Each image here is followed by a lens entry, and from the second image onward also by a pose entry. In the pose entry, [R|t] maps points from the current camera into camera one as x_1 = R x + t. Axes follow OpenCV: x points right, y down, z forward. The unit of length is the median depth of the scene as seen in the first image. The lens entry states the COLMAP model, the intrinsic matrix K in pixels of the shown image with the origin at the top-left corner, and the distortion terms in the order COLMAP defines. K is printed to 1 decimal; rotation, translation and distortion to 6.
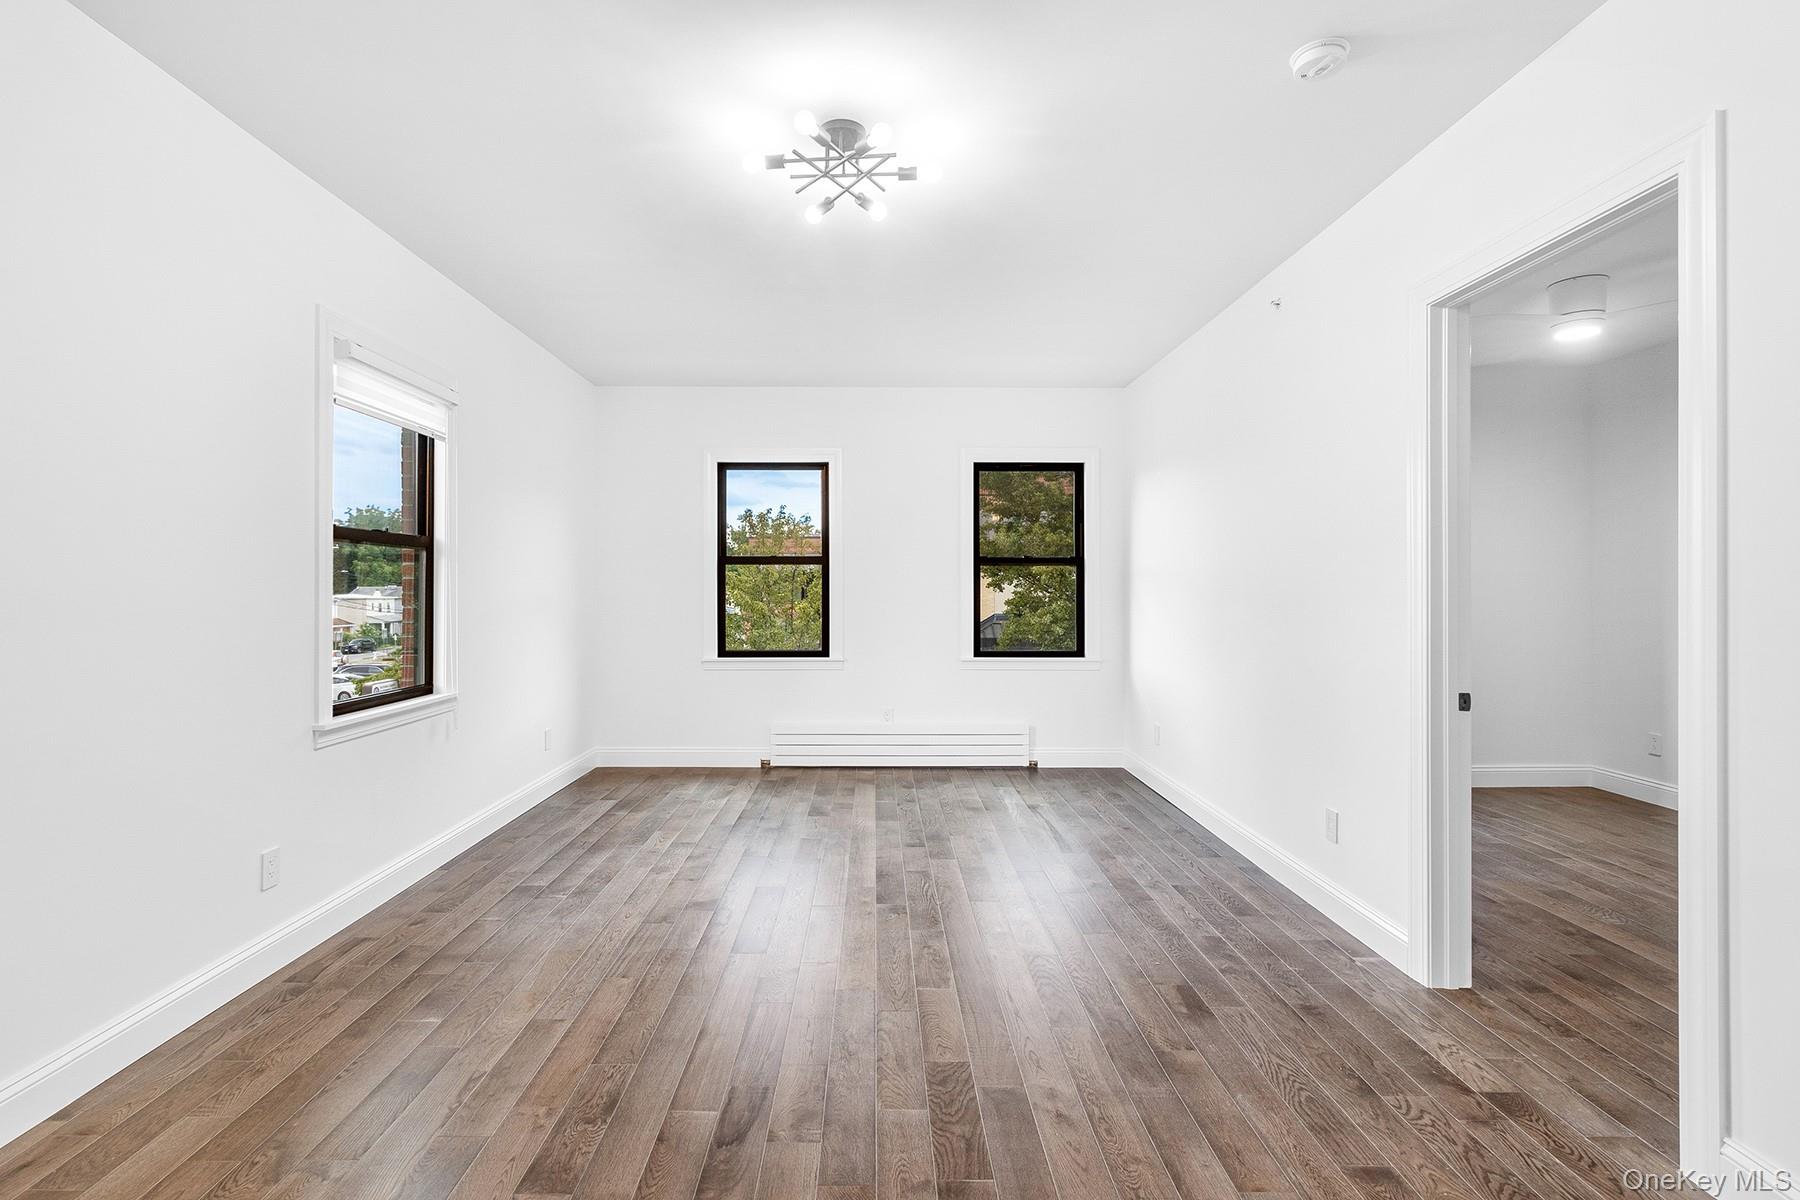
lens RADIAL K [[831.9, 0, 888.8], [0, 831.9, 586.4], [0, 0, 1]] dist [-0.001681, 0.001085]
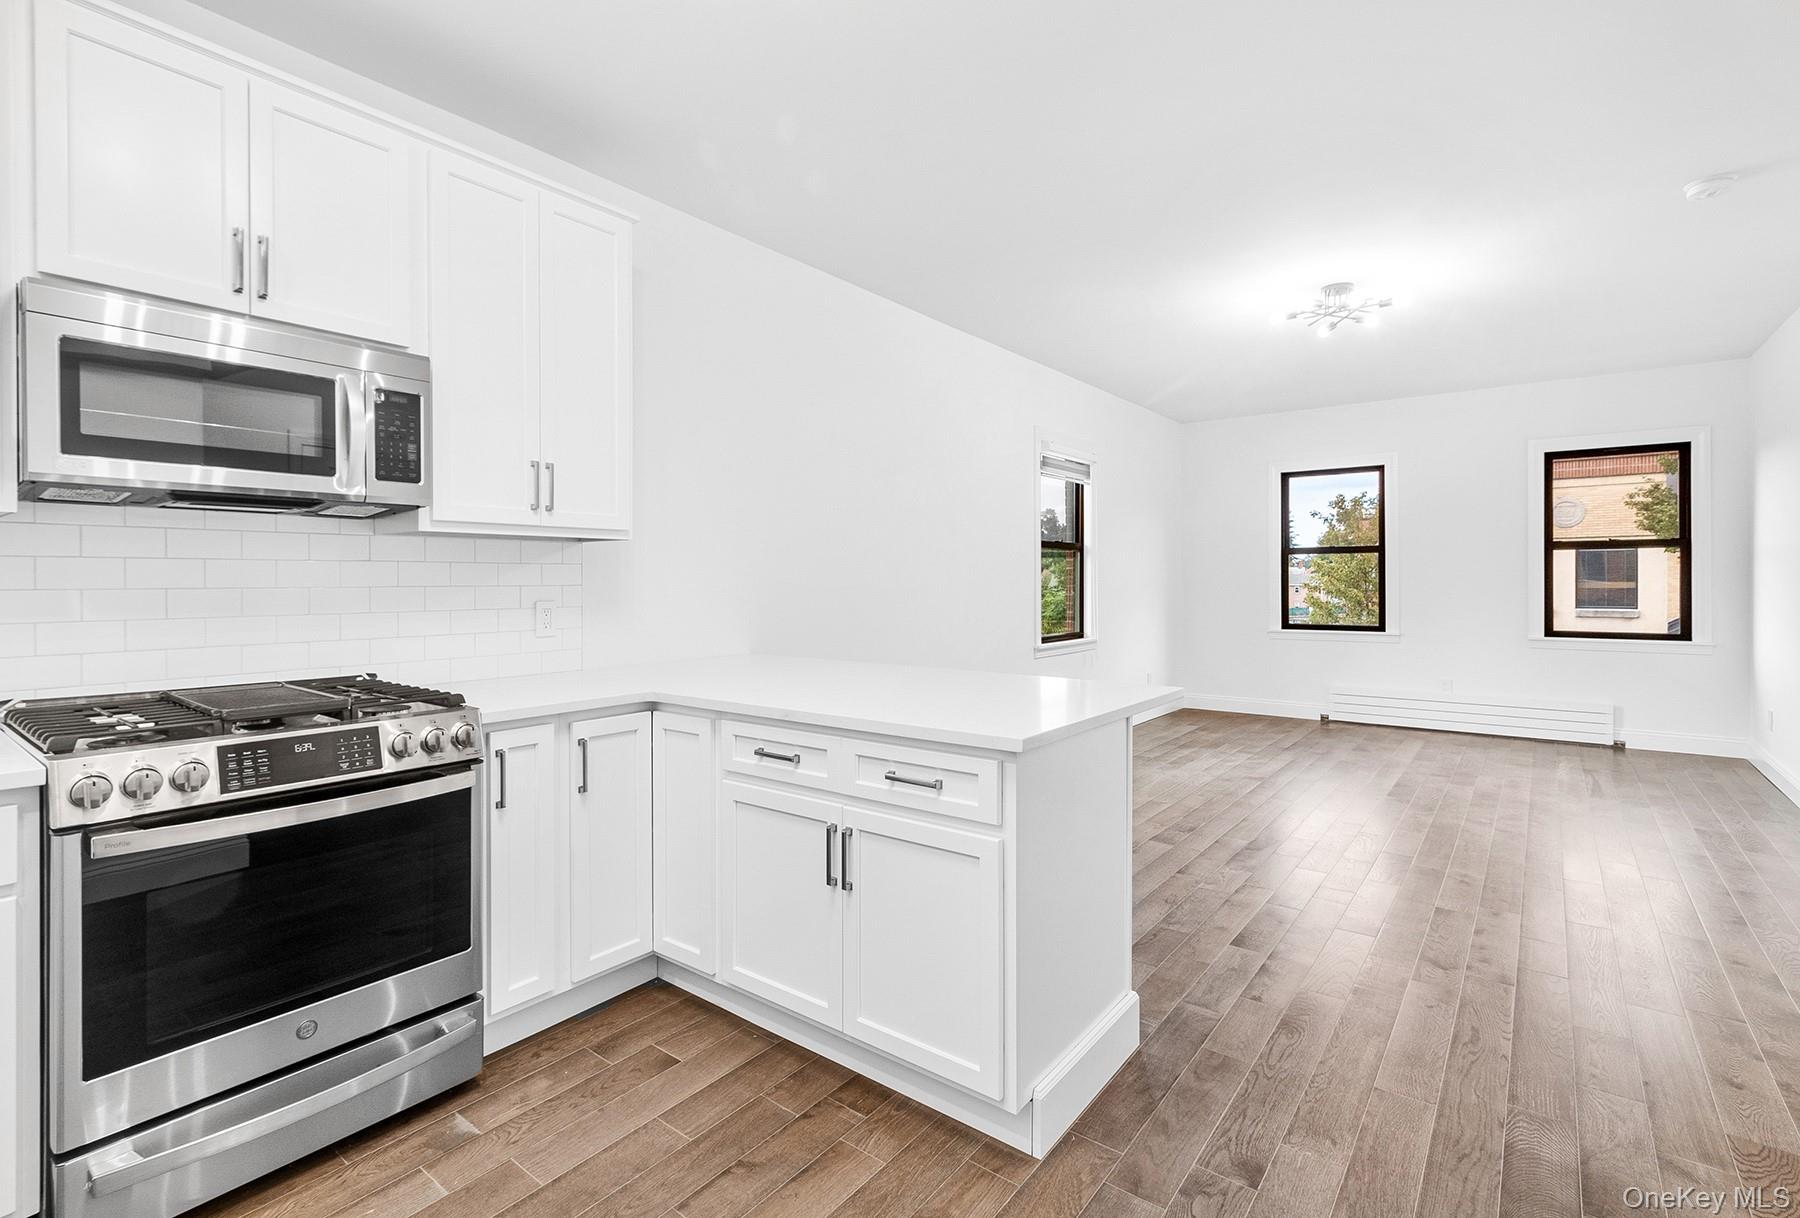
lens RADIAL K [[831.9, 0, 857.1], [0, 831.9, 584.2], [0, 0, 1]] dist [-0.001681, 0.001085]
pose [[0.758029, -0.000674, -0.652220, 0.198824], [0.007287, 0.999946, 0.007435, 0.006412], [0.652180, -0.010389, 0.757993, -0.572481]]
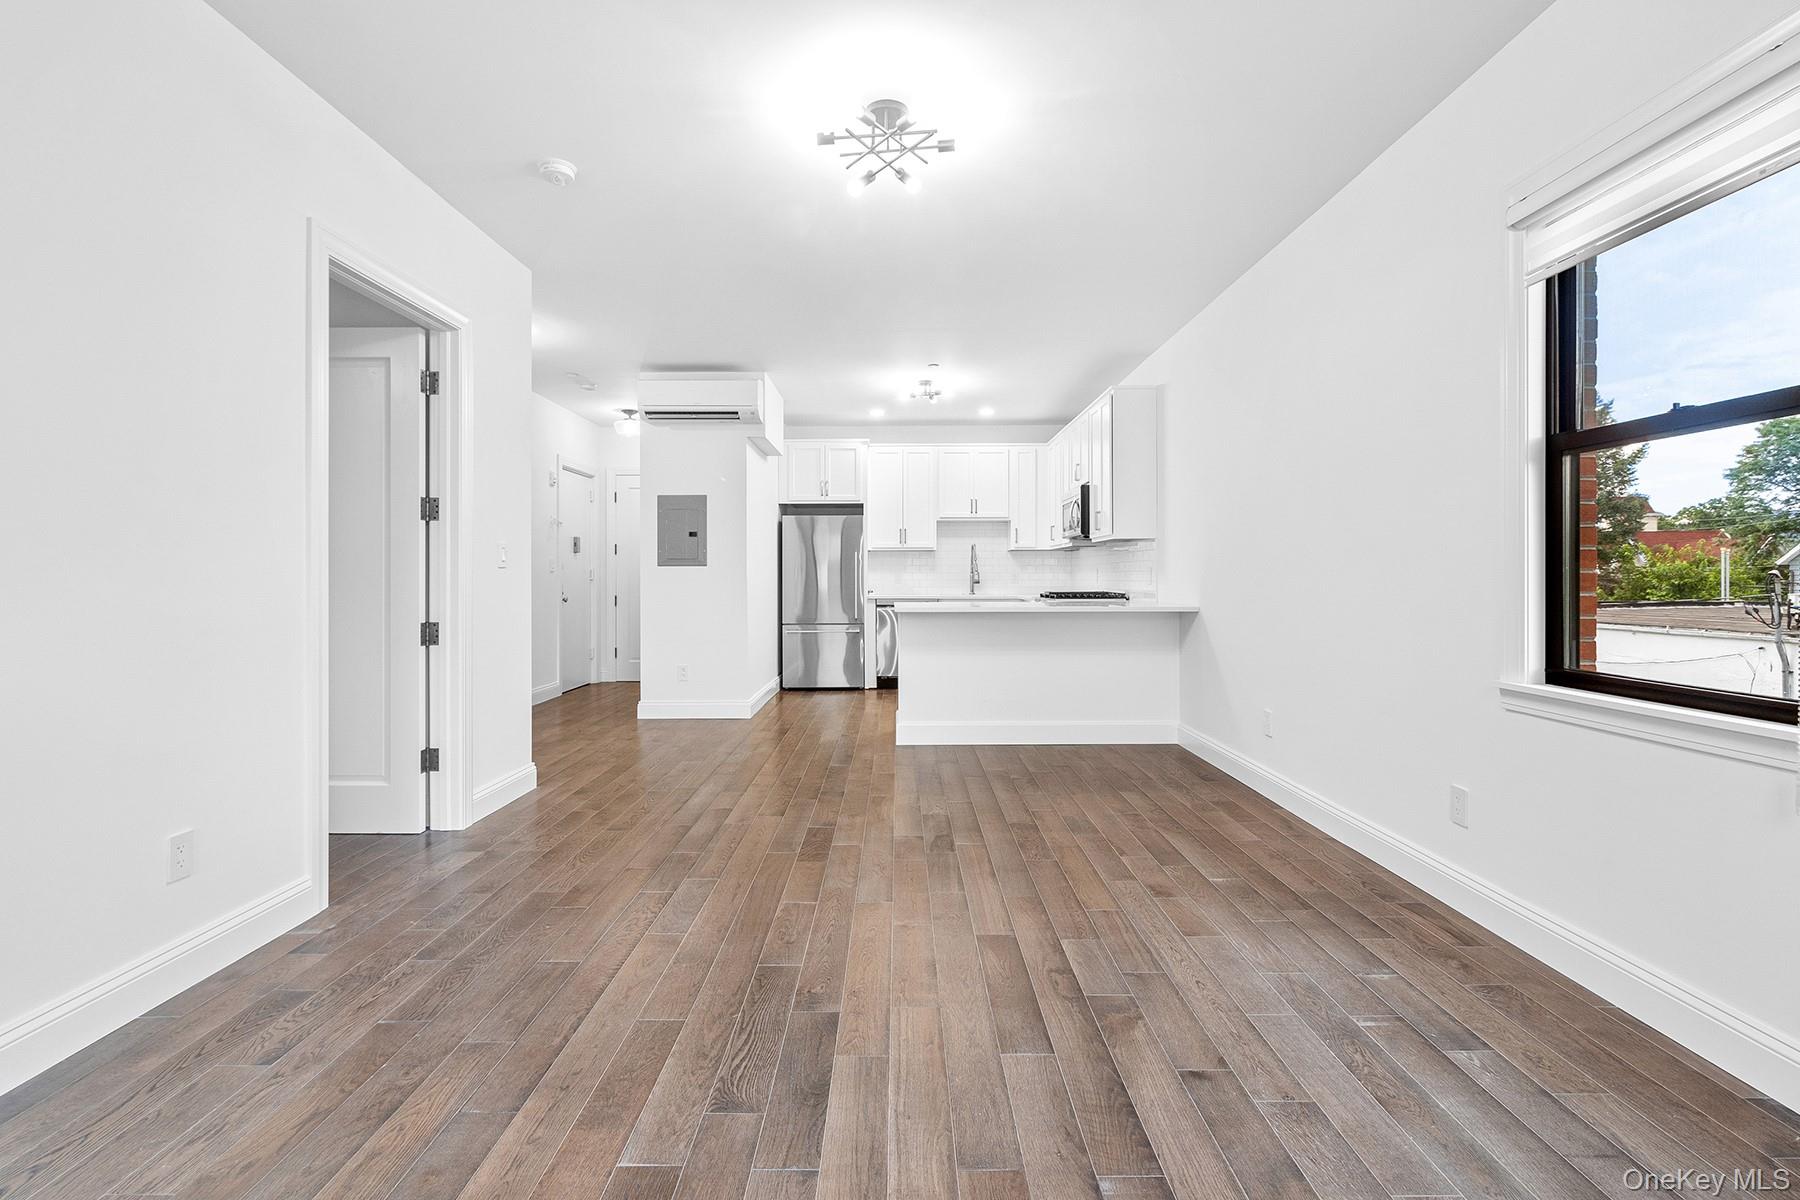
lens RADIAL K [[831.9, 0, 904.4], [0, 831.9, 583.5], [0, 0, 1]] dist [-0.001681, 0.001085]
pose [[-0.999952, -0.001078, 0.009690, -0.064194], [-0.001051, 0.999995, 0.002882, 0.052770], [-0.009693, 0.002871, -0.999949, 1.497065]]
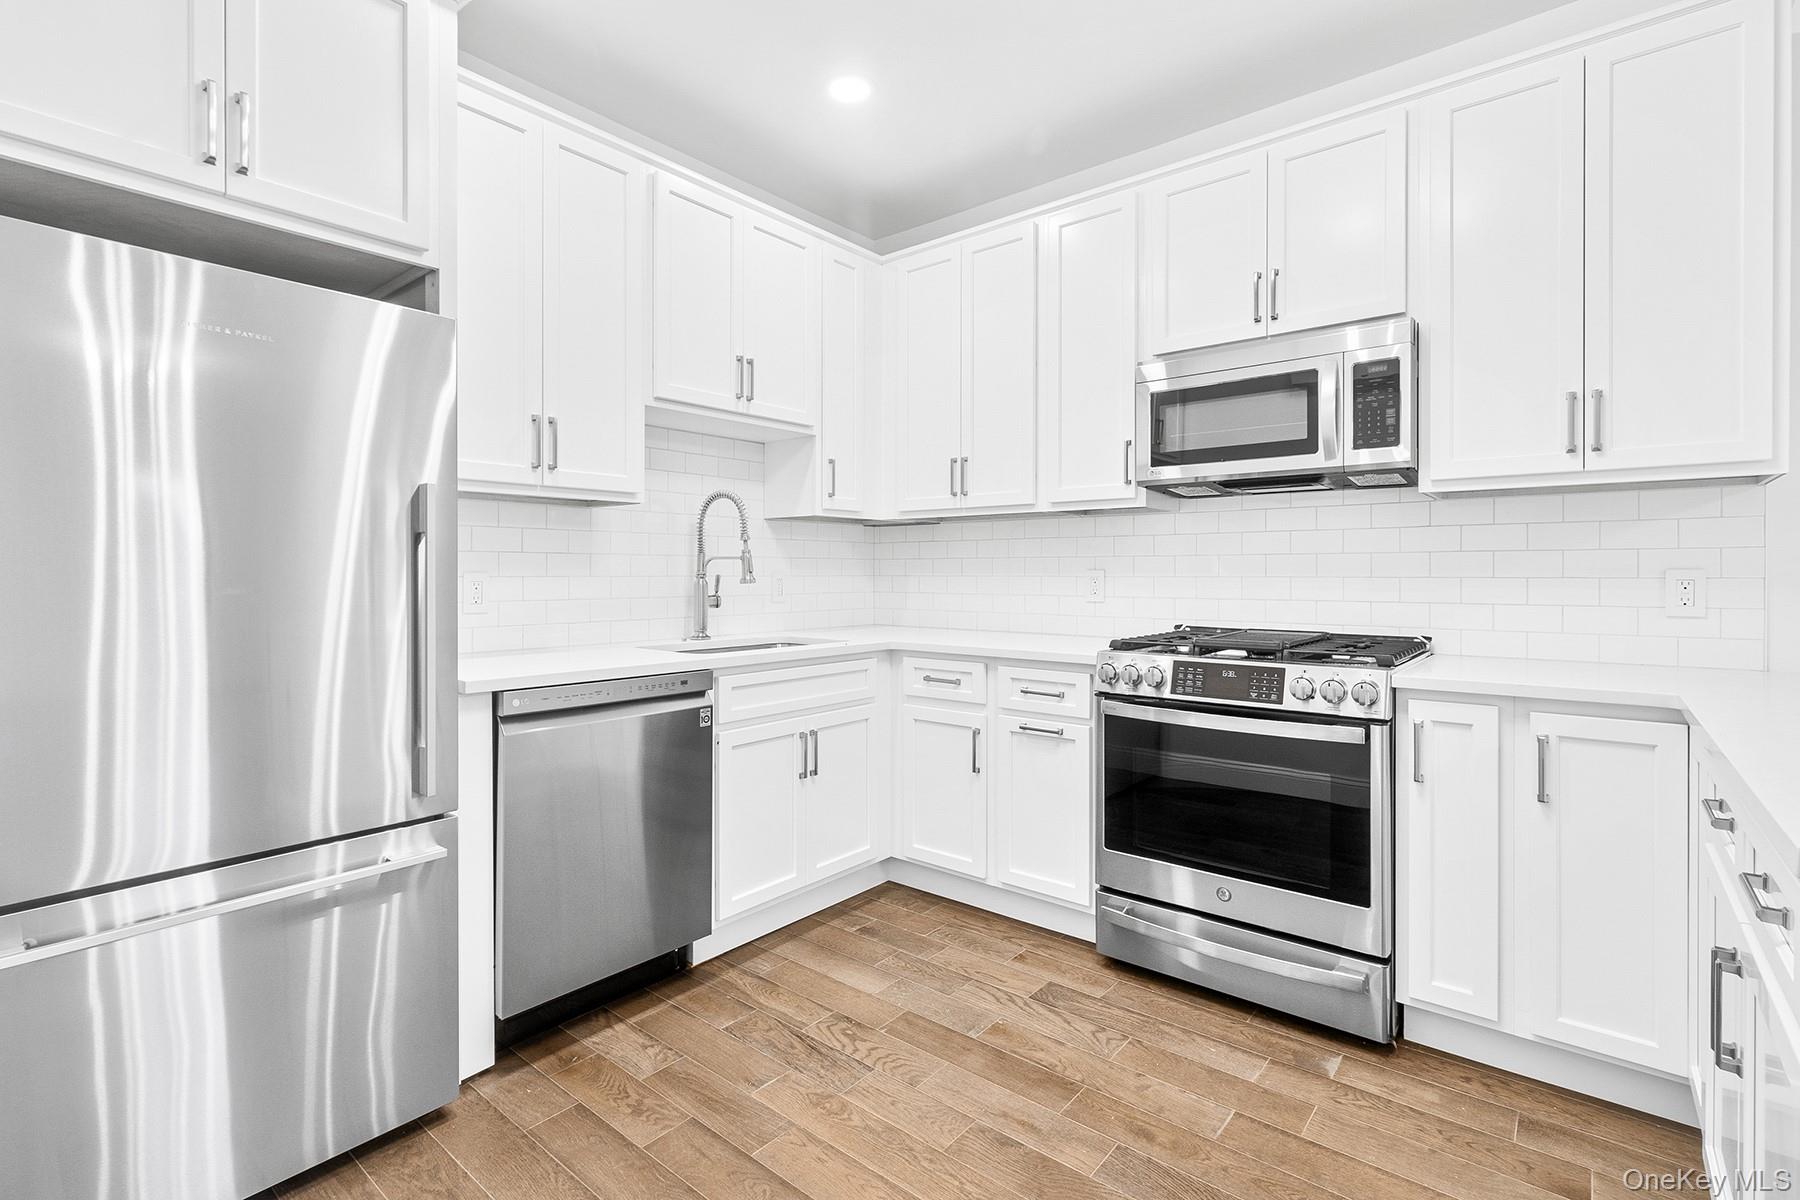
lens RADIAL K [[831.9, 0, 901.4], [0, 831.9, 575.4], [0, 0, 1]] dist [-0.001681, 0.001085]
pose [[-0.650079, 0.002492, -0.759863, 0.263396], [0.002643, 0.999996, 0.001018, 0.028417], [0.759862, -0.001347, -0.650083, -0.203042]]
